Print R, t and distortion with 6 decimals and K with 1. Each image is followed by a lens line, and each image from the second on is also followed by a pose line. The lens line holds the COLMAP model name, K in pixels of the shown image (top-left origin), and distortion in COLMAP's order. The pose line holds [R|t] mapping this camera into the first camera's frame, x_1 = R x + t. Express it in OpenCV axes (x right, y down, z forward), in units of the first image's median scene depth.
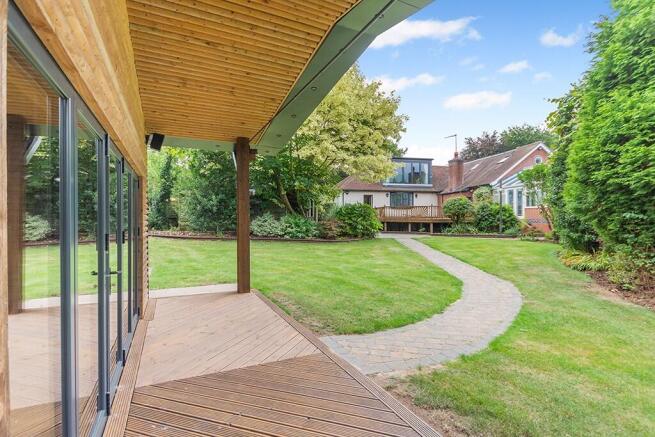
lens RADIAL K [[321.2, 0, 329.6], [0, 321.2, 219.6], [0, 0, 1]] dist [-0.004591, -0.000283]
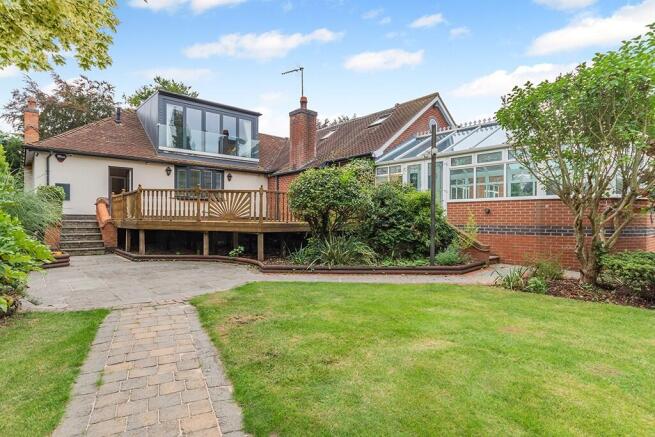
lens RADIAL K [[339.1, 0, 329.0], [0, 339.1, 219.7], [0, 0, 1]] dist [-0.005209, -0.000118]
pose [[0.863624, 0.006773, 0.504091, 0.167735], [-0.007288, 0.999973, -0.000950, -0.006248], [-0.504084, -0.002853, 0.863650, 0.558021]]
